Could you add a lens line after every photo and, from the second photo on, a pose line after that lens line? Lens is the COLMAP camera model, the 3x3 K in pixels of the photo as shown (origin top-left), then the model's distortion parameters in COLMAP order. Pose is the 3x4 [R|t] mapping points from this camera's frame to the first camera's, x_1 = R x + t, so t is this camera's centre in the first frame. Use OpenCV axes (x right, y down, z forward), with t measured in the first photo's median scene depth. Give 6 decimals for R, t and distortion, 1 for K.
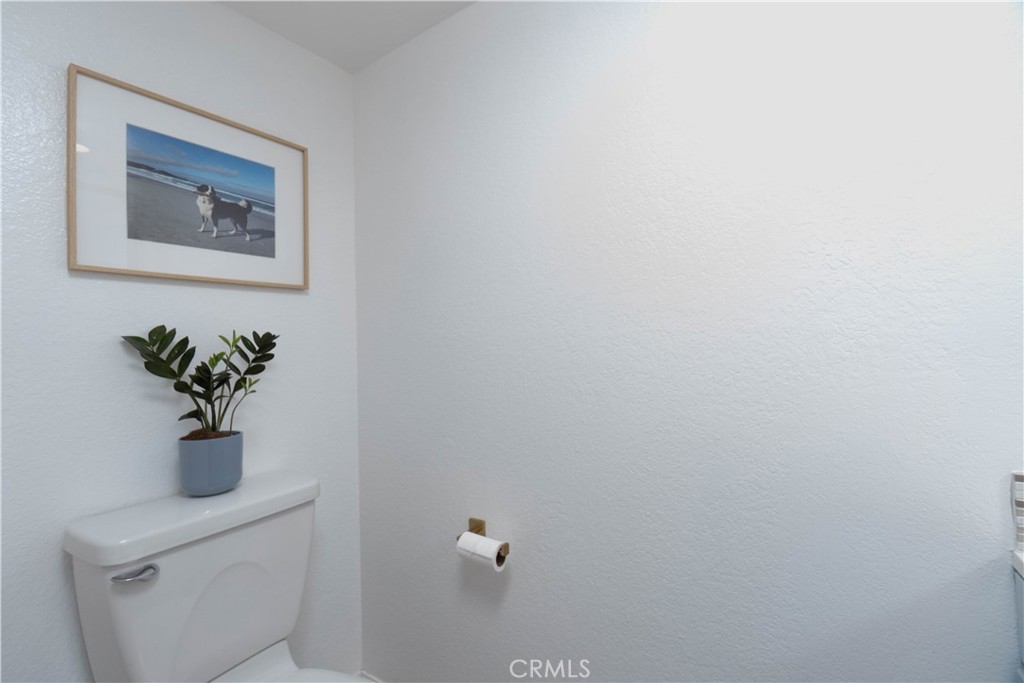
lens RADIAL K [[450.3, 0, 512.9], [0, 450.3, 334.4], [0, 0, 1]] dist [0.013581, -0.005049]
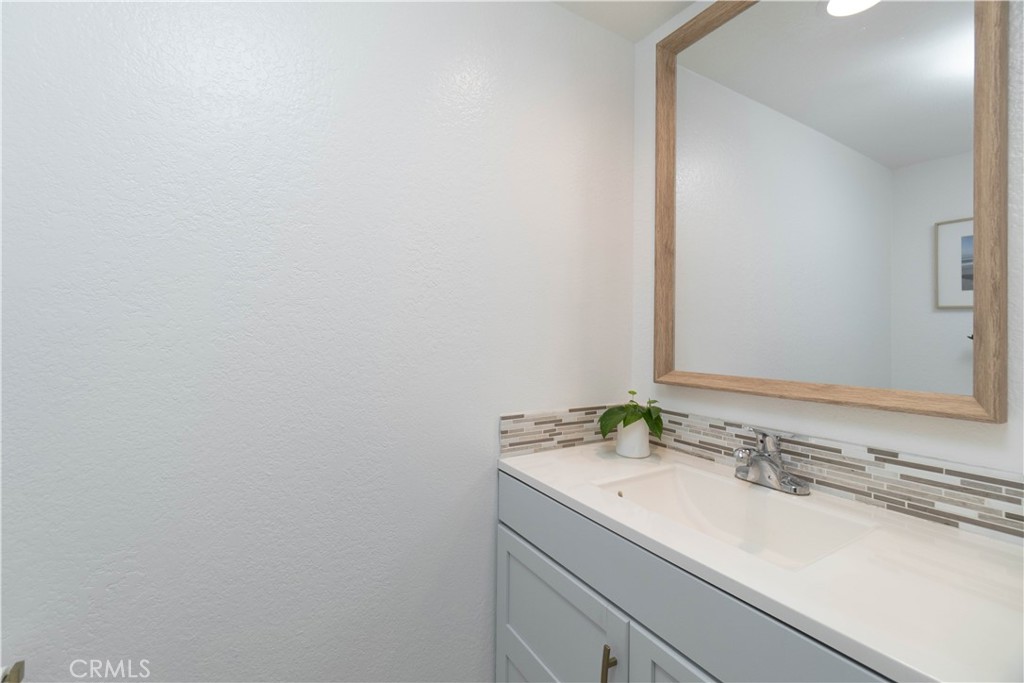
lens RADIAL K [[450.3, 0, 512.9], [0, 450.3, 334.4], [0, 0, 1]] dist [0.013581, -0.005049]
pose [[0.389491, 0.037145, 0.920281, -0.397313], [-0.035451, 0.999051, -0.025320, 0.018828], [-0.920348, -0.022763, 0.390438, 0.197561]]
